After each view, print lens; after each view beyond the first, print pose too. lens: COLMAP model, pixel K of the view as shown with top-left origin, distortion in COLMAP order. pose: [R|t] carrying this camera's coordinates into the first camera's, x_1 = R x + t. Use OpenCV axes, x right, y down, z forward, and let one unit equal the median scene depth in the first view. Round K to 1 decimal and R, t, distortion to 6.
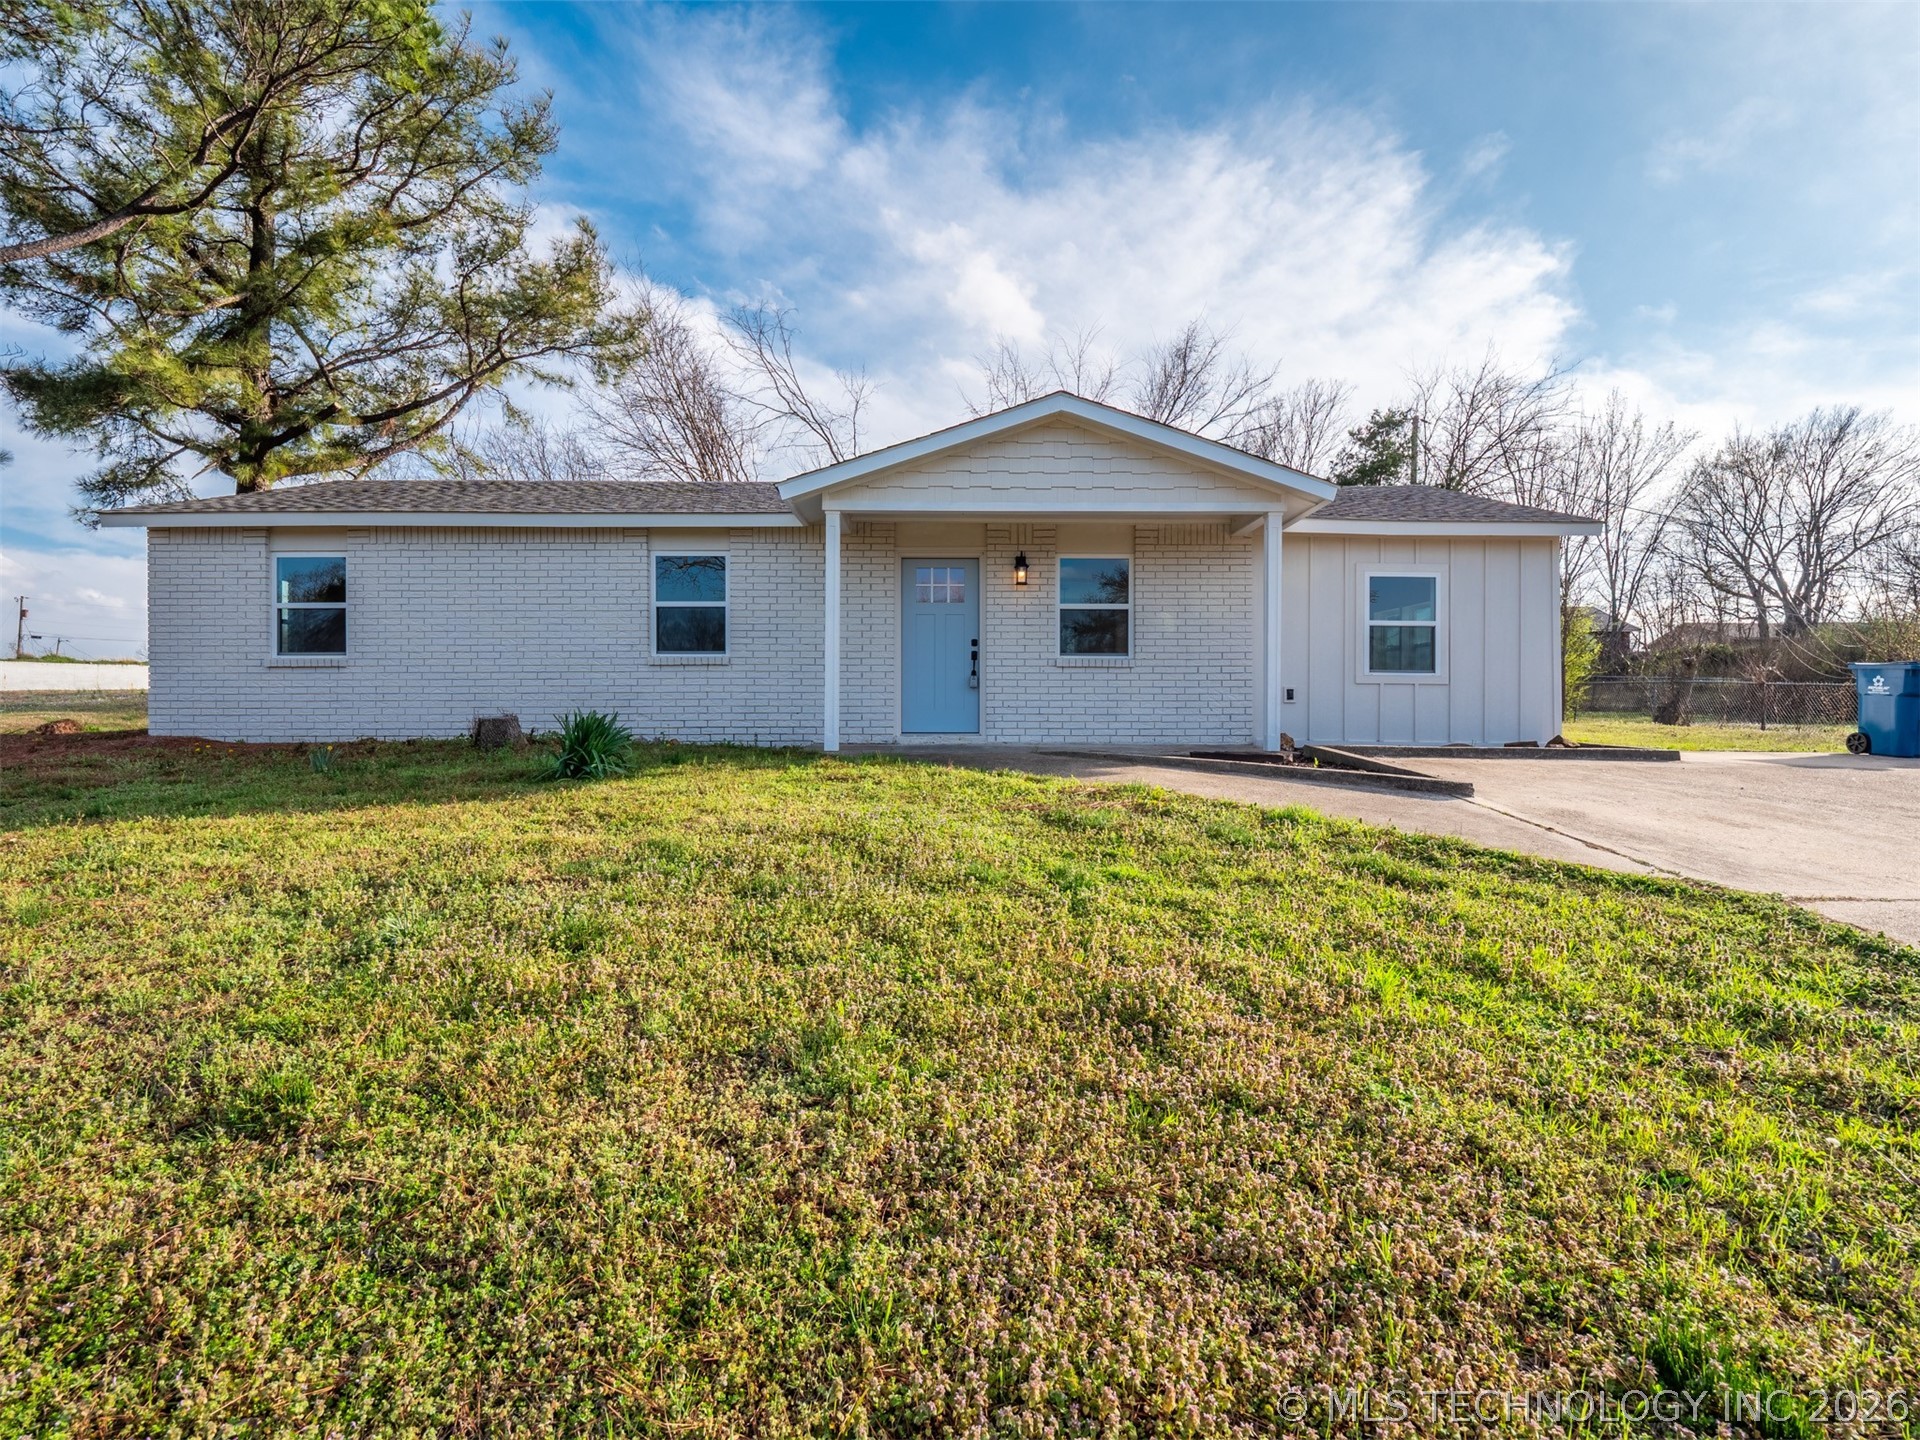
lens RADIAL K [[950.1, 0, 958.5], [0, 950.1, 715.2], [0, 0, 1]] dist [-0.007353, -0.002923]
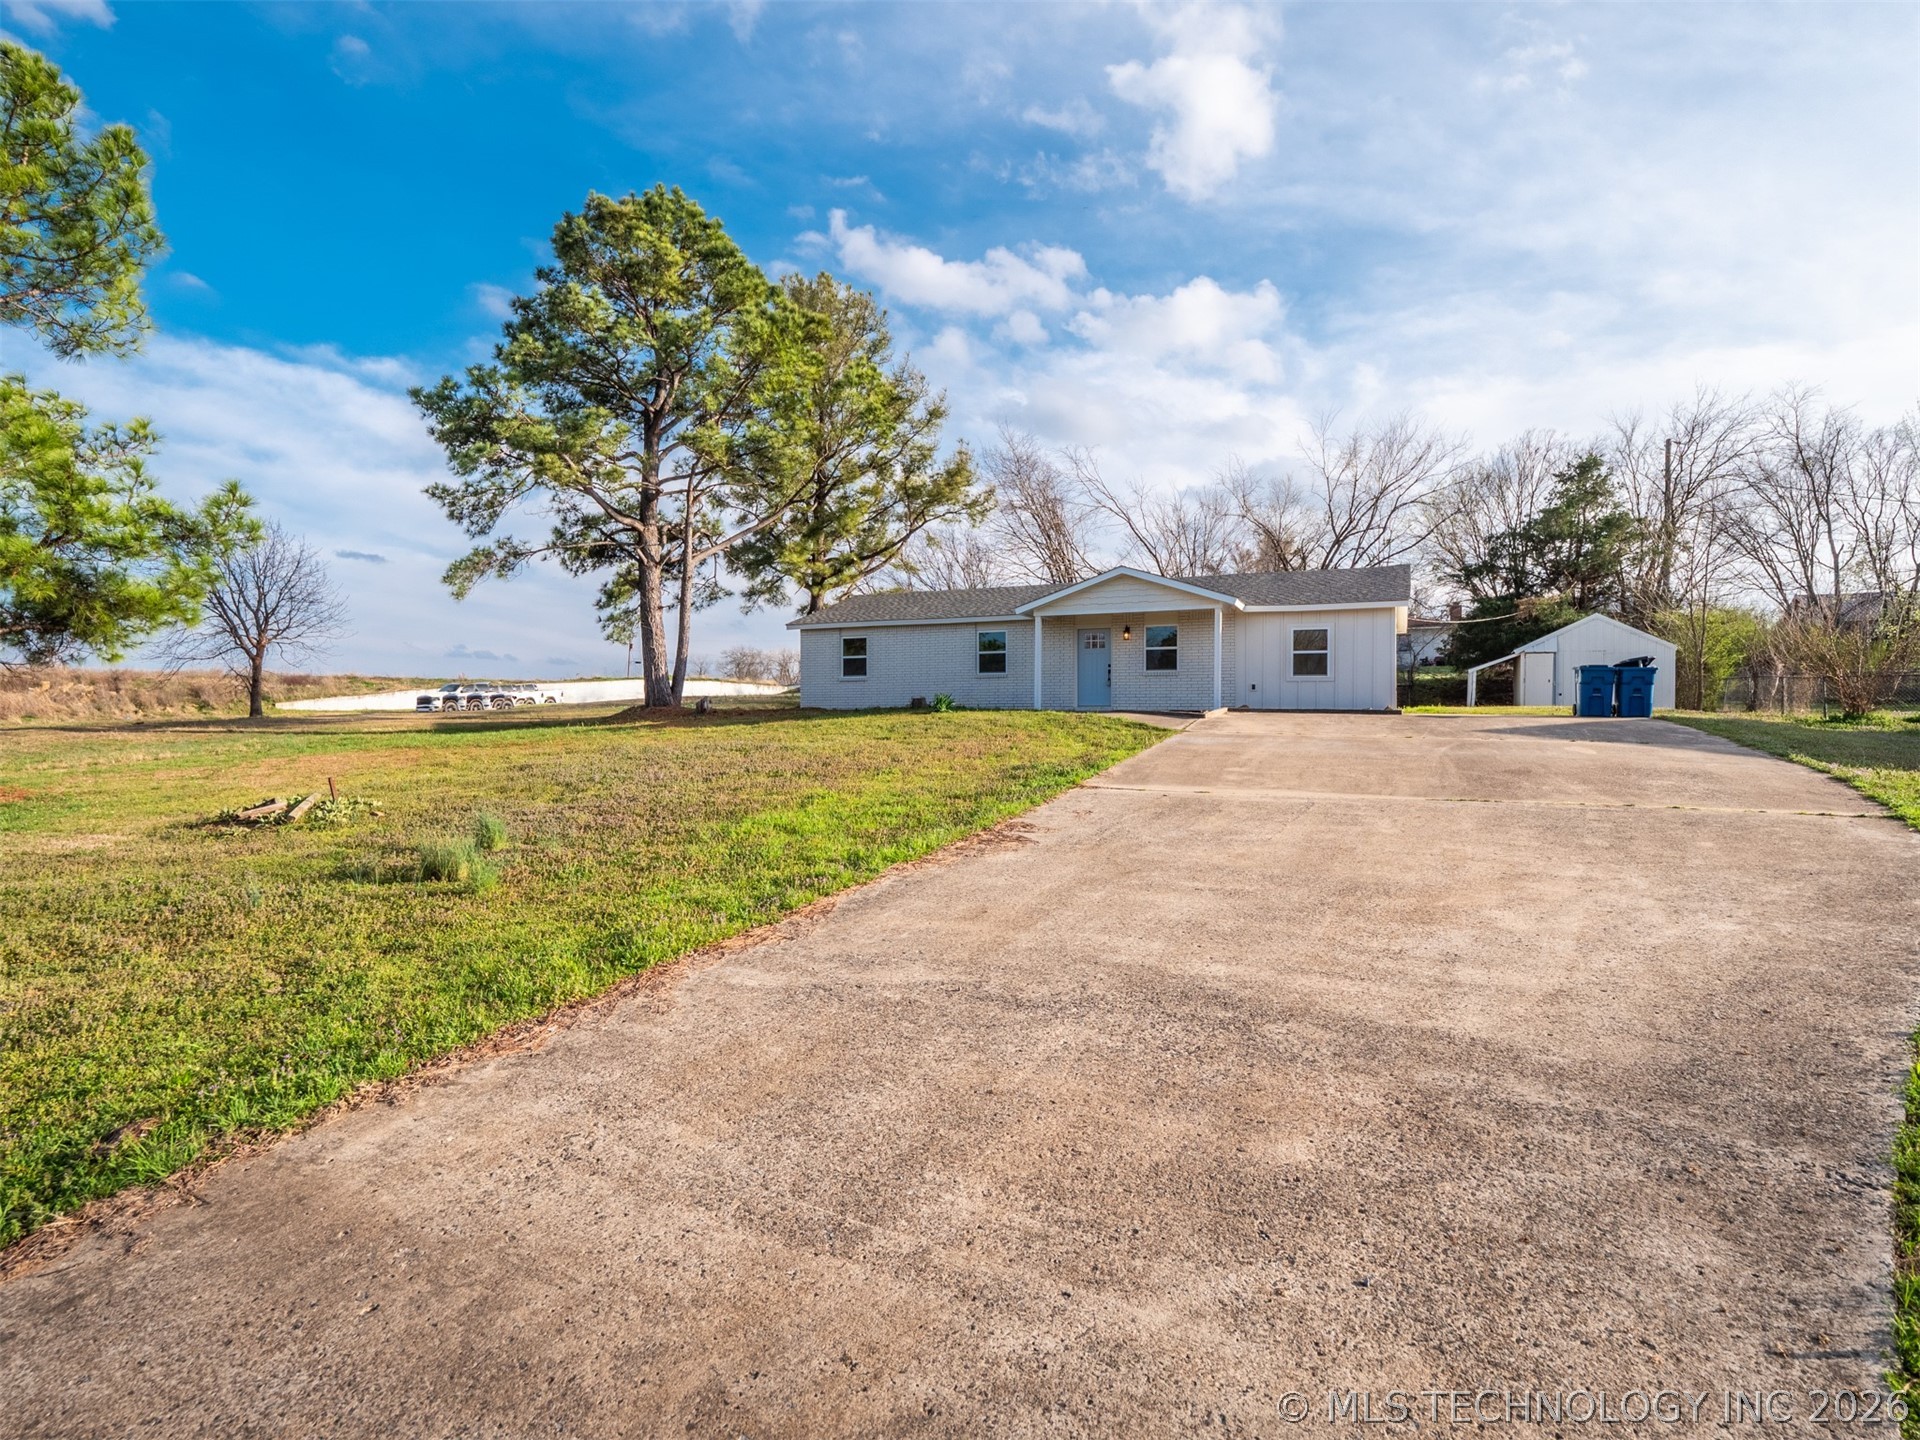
lens RADIAL K [[1028.6, 0, 960.0], [0, 1028.6, 720.0], [0, 0, 1]] dist [-0.000587, -0.000018]
pose [[0.911389, 0.000677, -0.411545, 0.703880], [-0.002704, 0.999987, -0.004341, 0.065466], [0.411536, 0.005069, 0.911379, -1.383630]]
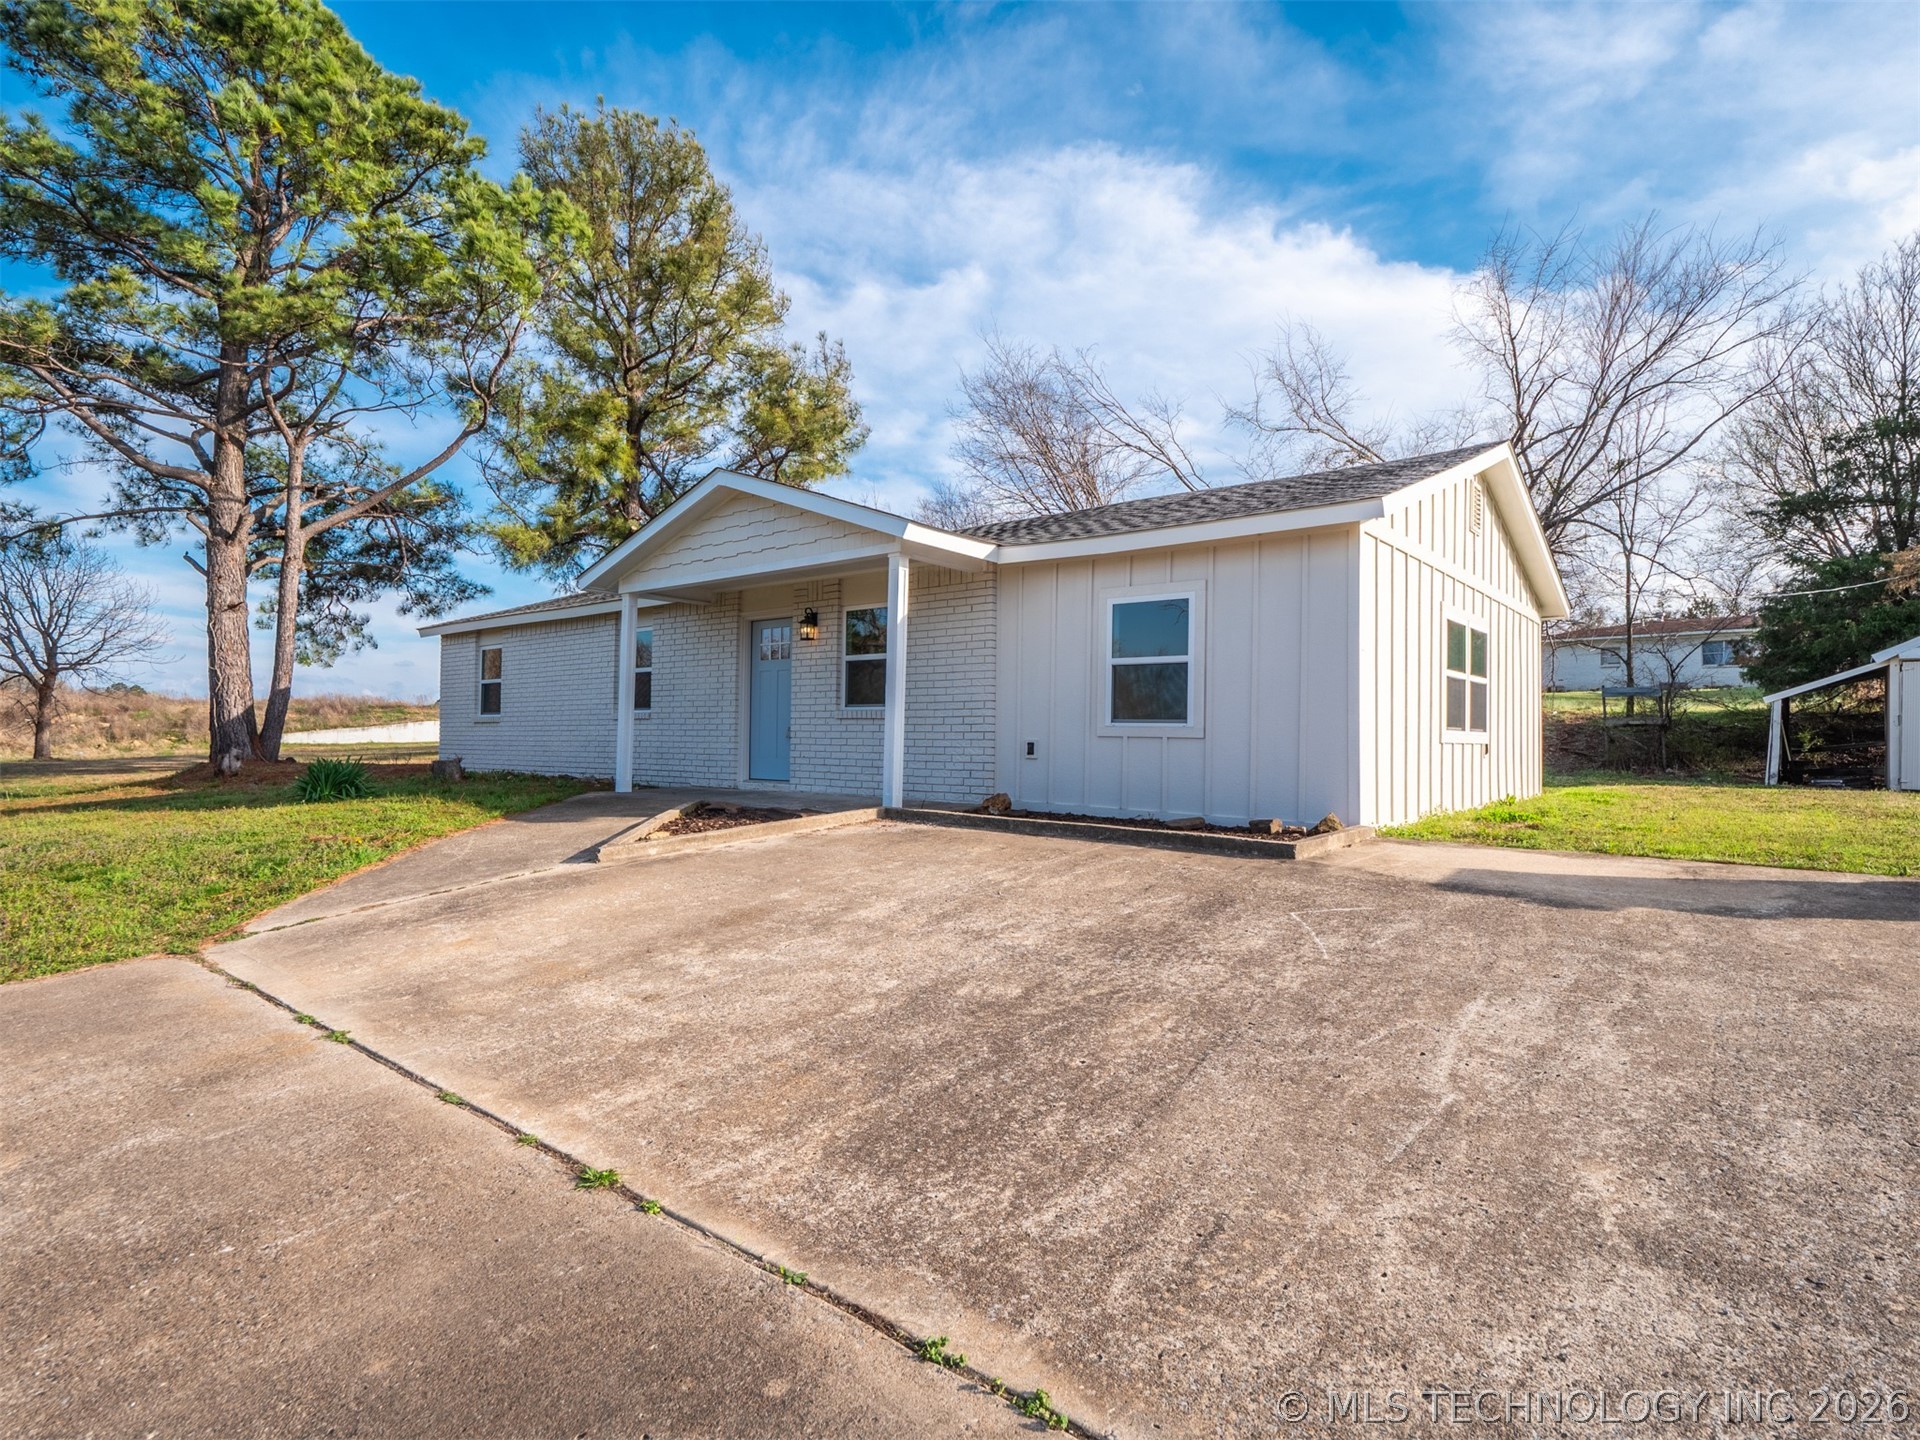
lens RADIAL K [[1028.6, 0, 960.0], [0, 1028.6, 720.0], [0, 0, 1]] dist [-0.000587, -0.000018]
pose [[0.738964, -0.003618, -0.673735, 0.934098], [-0.018328, 0.999508, -0.025470, -0.023141], [0.673496, 0.031169, 0.738534, 0.273572]]
